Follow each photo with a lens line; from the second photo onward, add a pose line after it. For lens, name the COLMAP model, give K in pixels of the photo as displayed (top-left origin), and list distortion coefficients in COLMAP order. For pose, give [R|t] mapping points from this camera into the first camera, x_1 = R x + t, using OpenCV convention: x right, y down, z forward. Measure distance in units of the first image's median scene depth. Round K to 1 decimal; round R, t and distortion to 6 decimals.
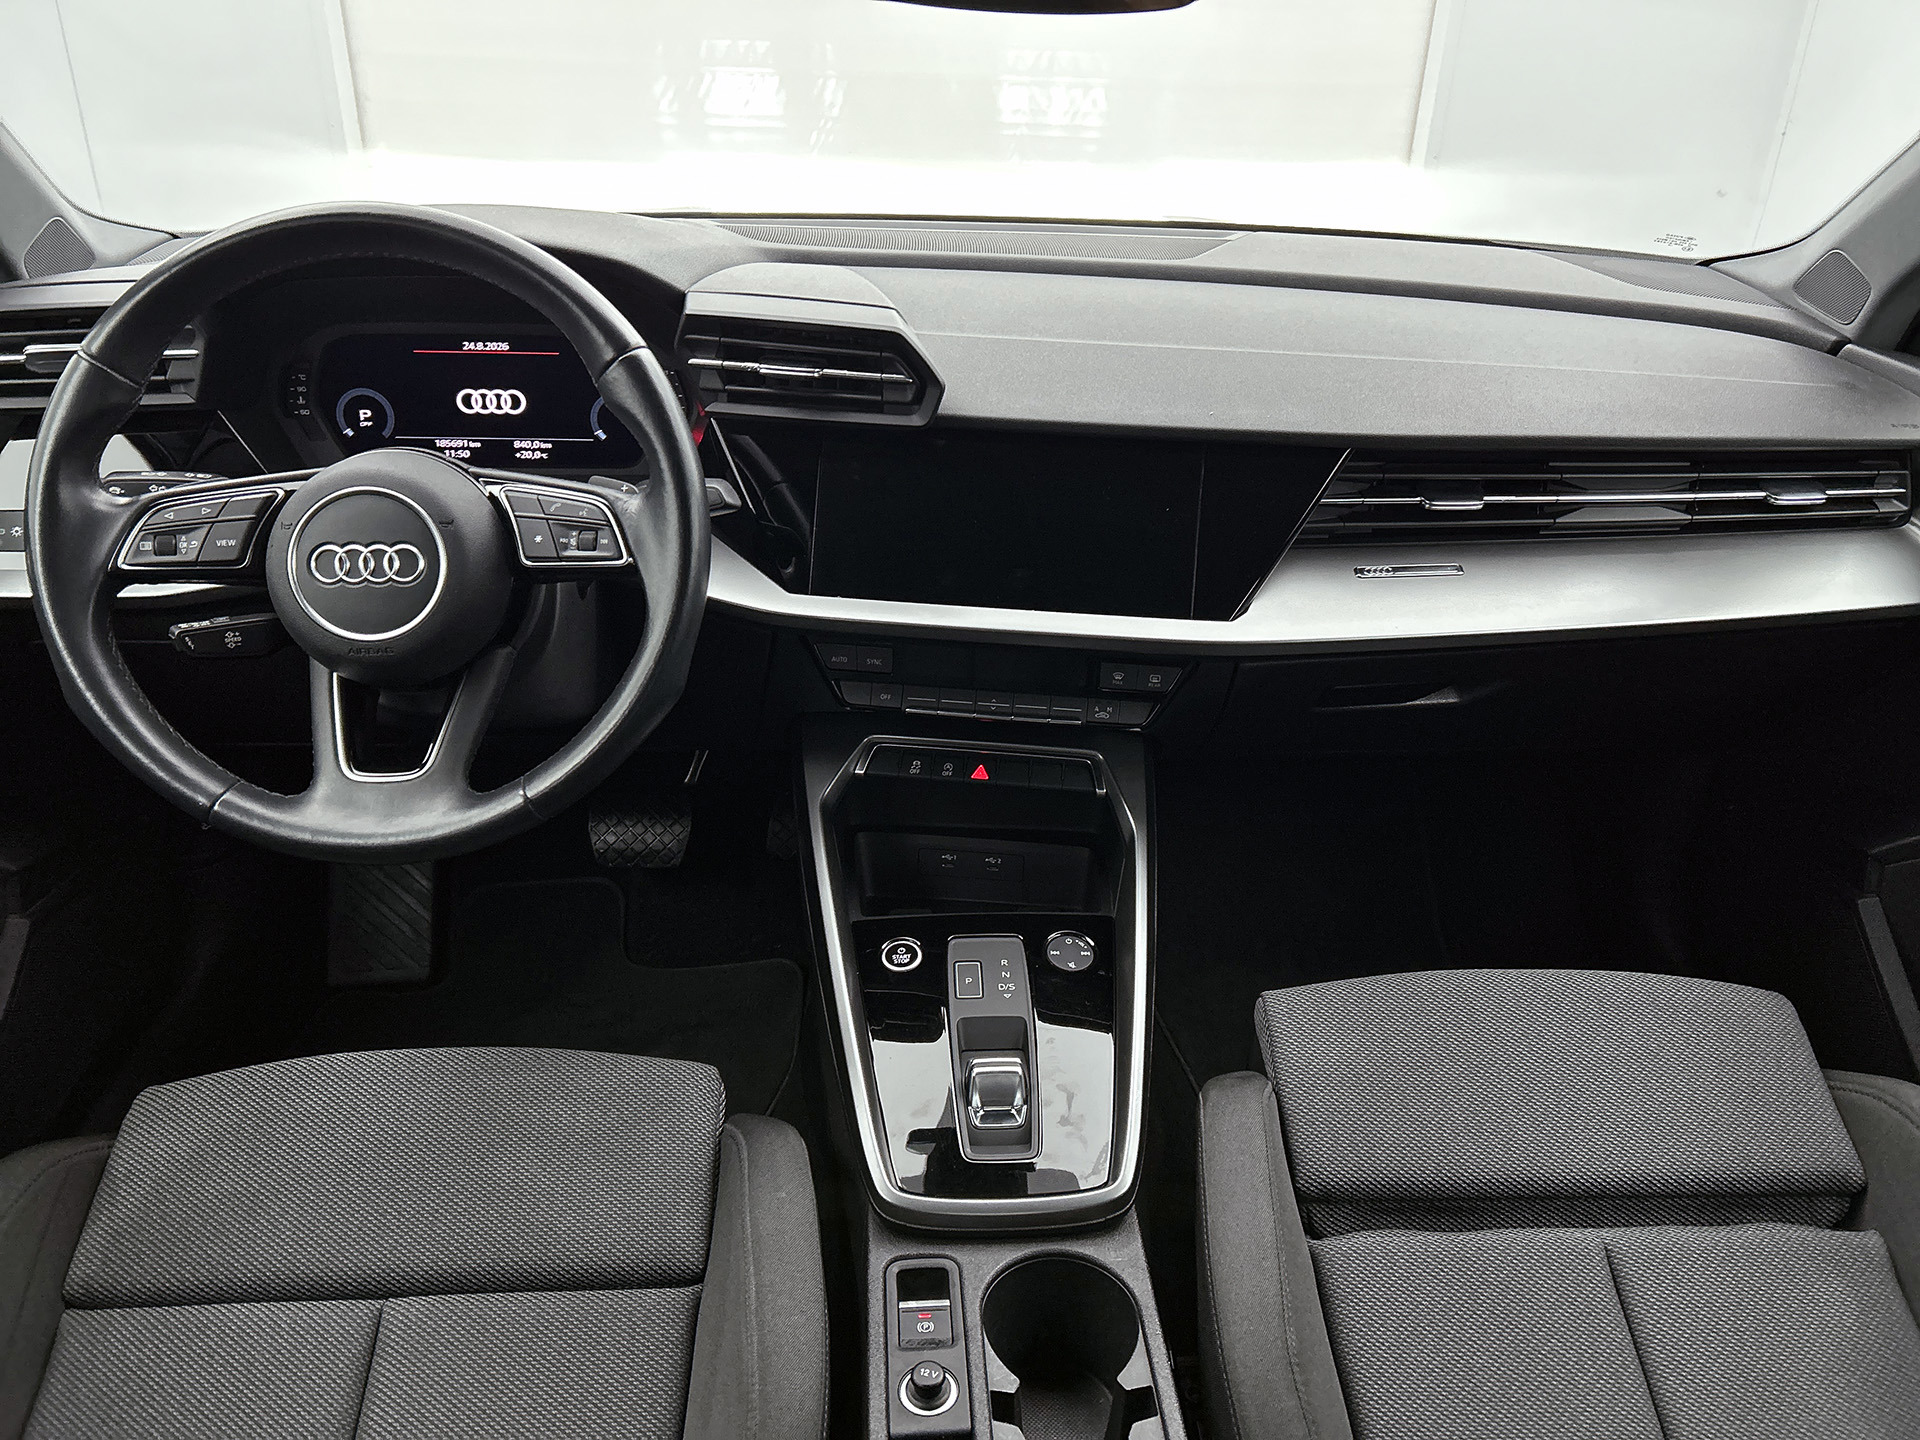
lens RADIAL K [[1515.3, 0, 960.0], [0, 1515.3, 720.0], [0, 0, 1]] dist [0.011666, 0.000126]
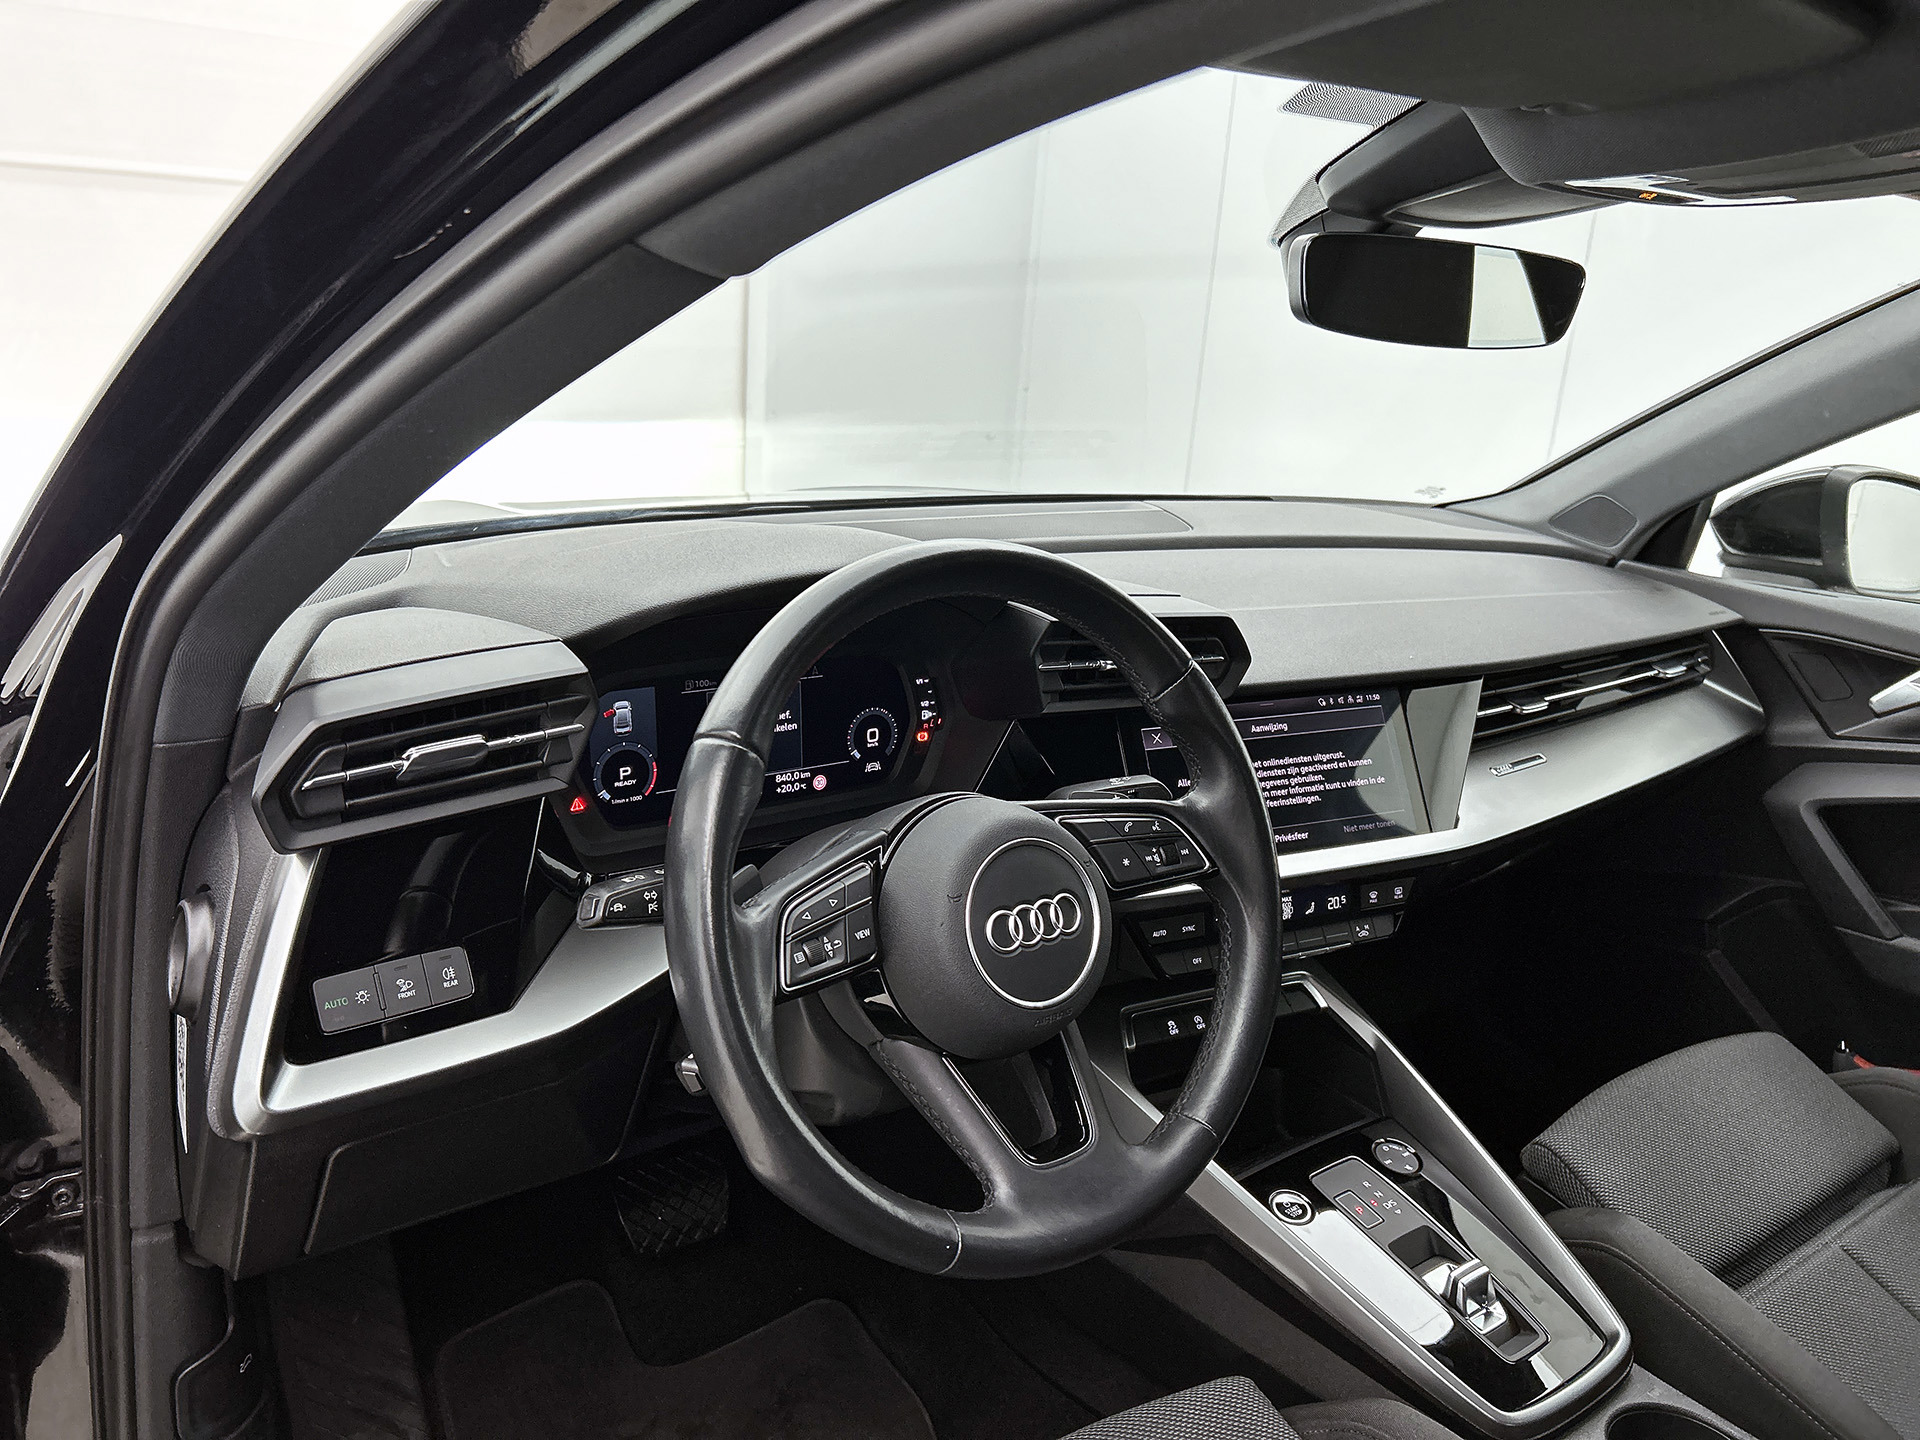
lens RADIAL K [[1524.4, 0, 960.0], [0, 1524.4, 720.0], [0, 0, 1]] dist [-0.007040, -0.007445]
pose [[0.828649, -0.134583, 0.543350, -0.738061], [0.212974, 0.973468, -0.083683, -0.124929], [-0.517671, 0.185064, 0.835325, 0.193220]]
